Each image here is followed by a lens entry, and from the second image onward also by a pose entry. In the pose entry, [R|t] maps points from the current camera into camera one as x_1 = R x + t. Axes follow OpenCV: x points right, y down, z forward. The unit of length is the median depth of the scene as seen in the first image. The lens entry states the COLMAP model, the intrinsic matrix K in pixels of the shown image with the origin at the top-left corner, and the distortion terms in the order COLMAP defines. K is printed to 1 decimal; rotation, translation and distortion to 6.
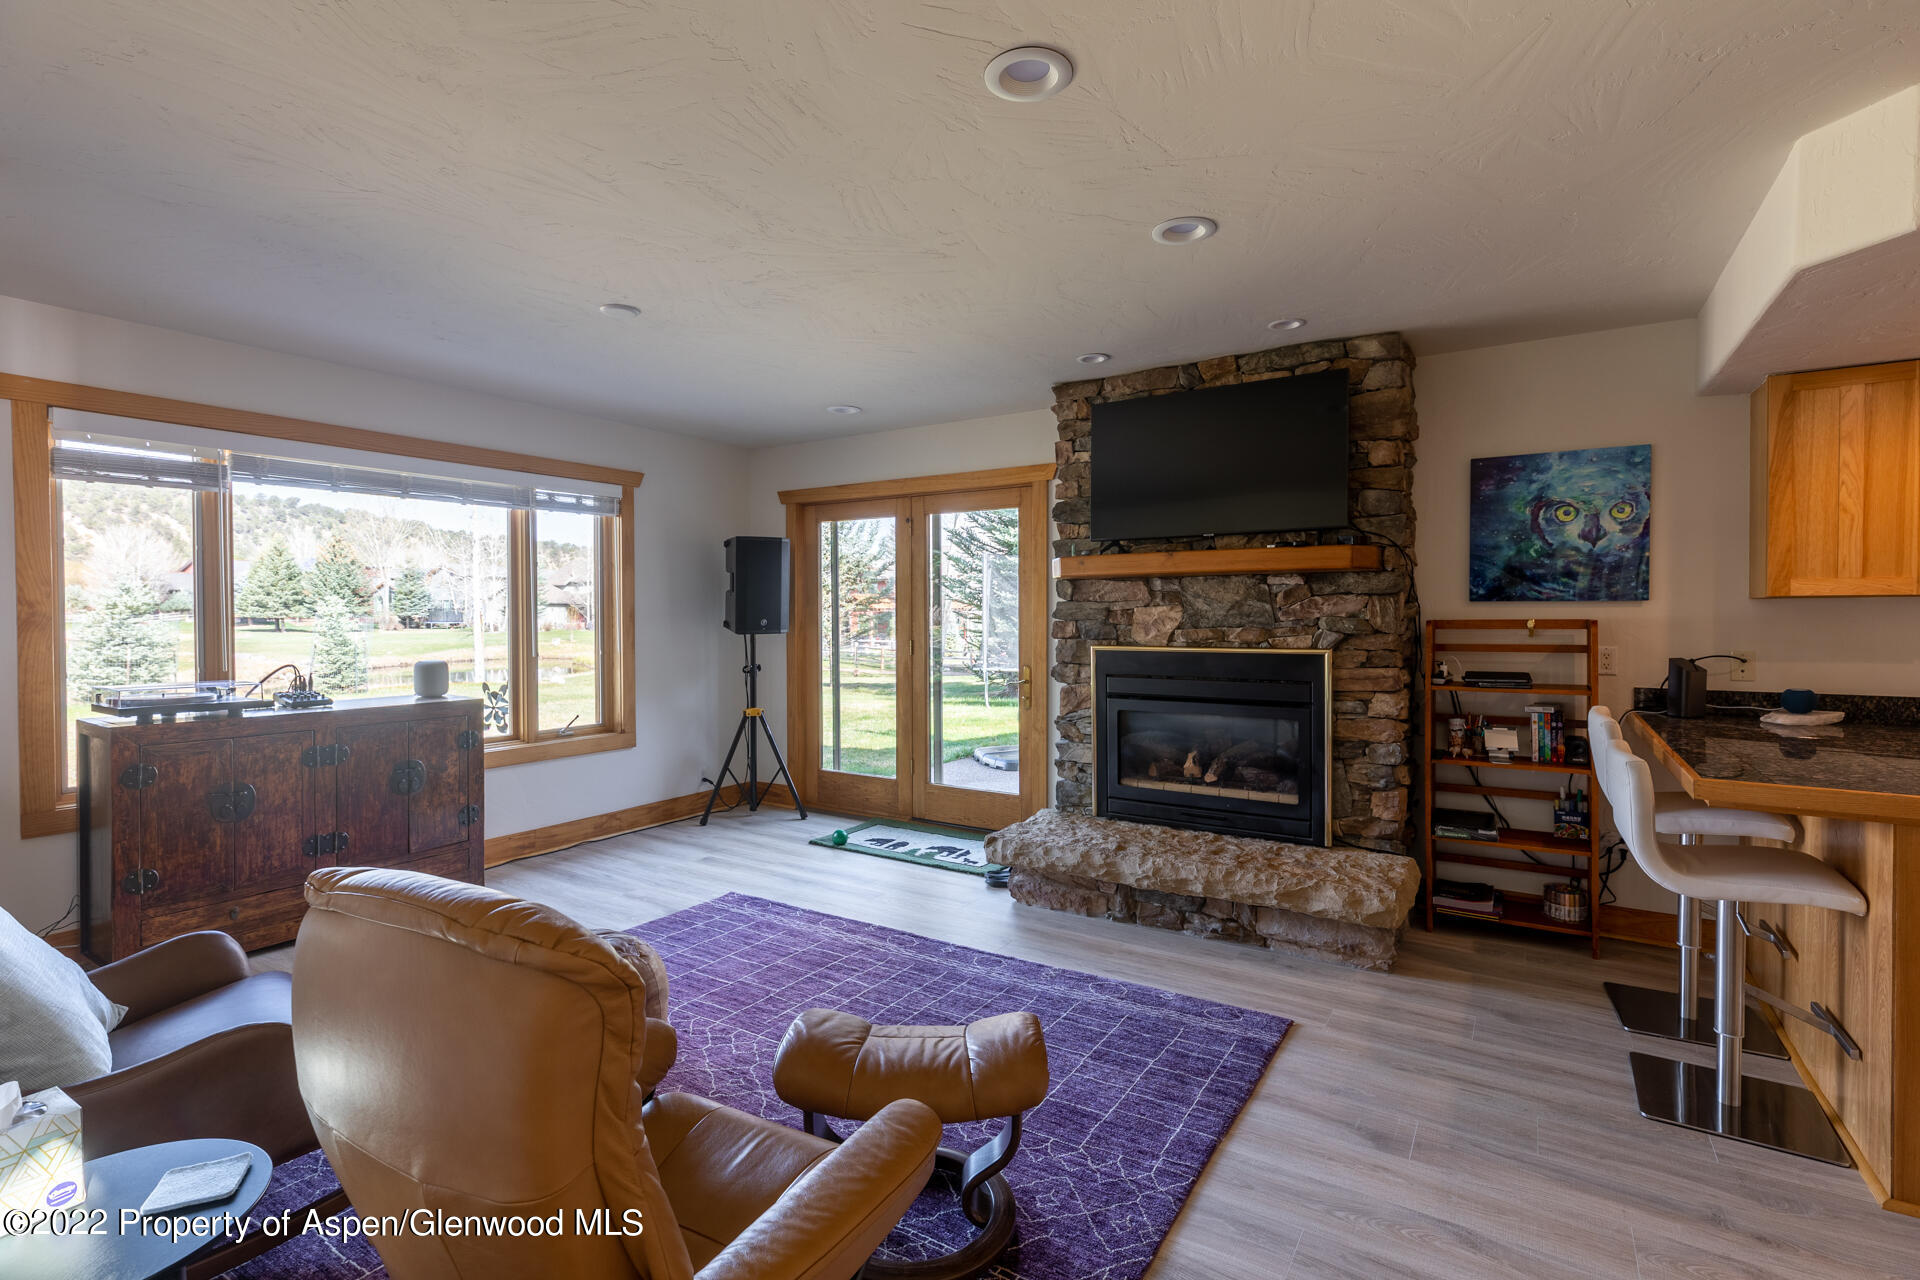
lens RADIAL K [[880.3, 0, 960.0], [0, 880.3, 640.0], [0, 0, 1]] dist [0.000090, 0.000072]
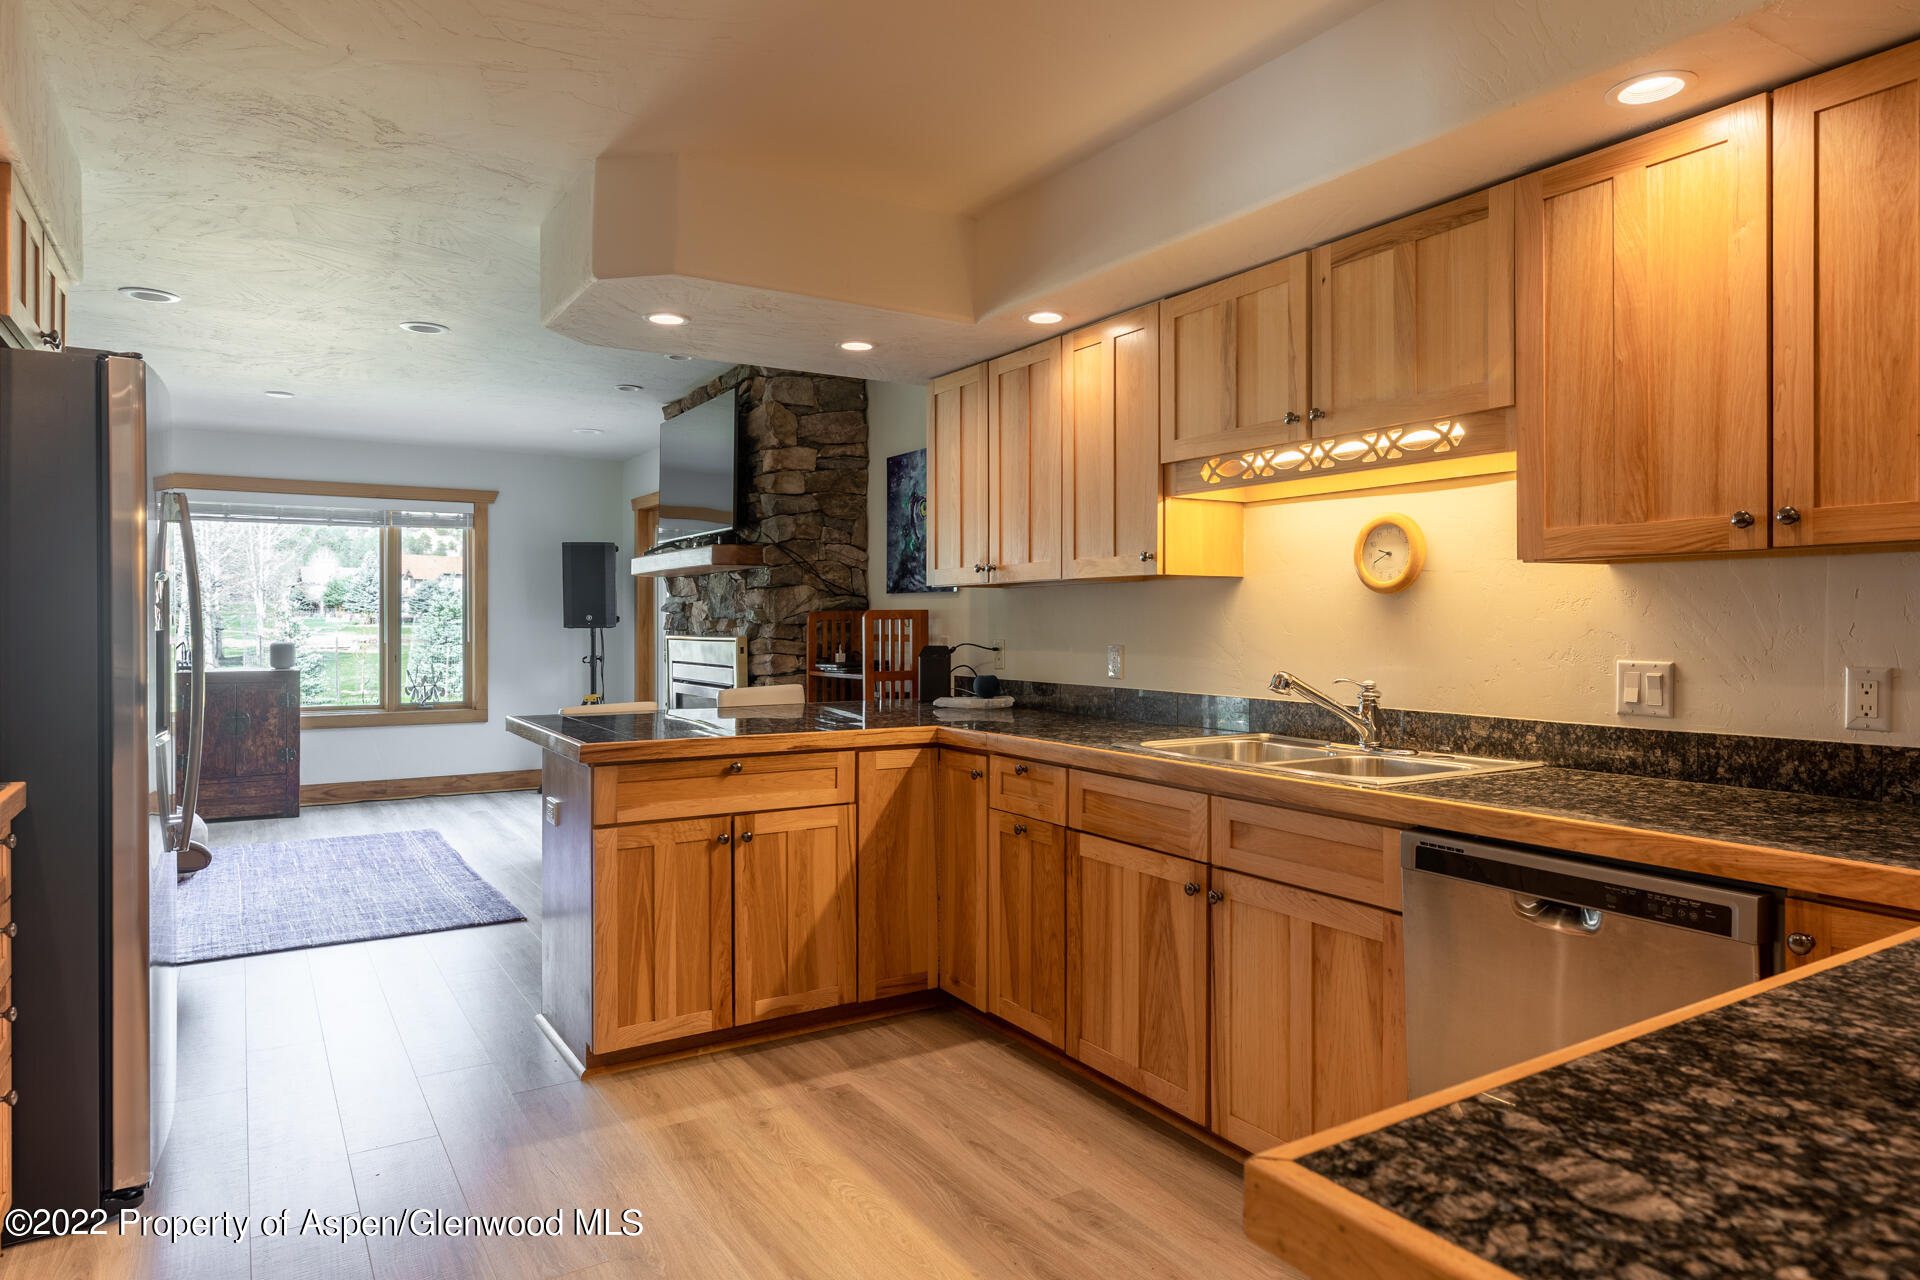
lens RADIAL K [[1160.5, 0, 960.0], [0, 1160.5, 640.0], [0, 0, 1]] dist [0.000510, -0.000105]
pose [[0.905685, 0.008936, -0.423856, 1.153582], [-0.013830, 0.999868, -0.008471, 0.020031], [0.423725, 0.013533, 0.905690, -0.196667]]
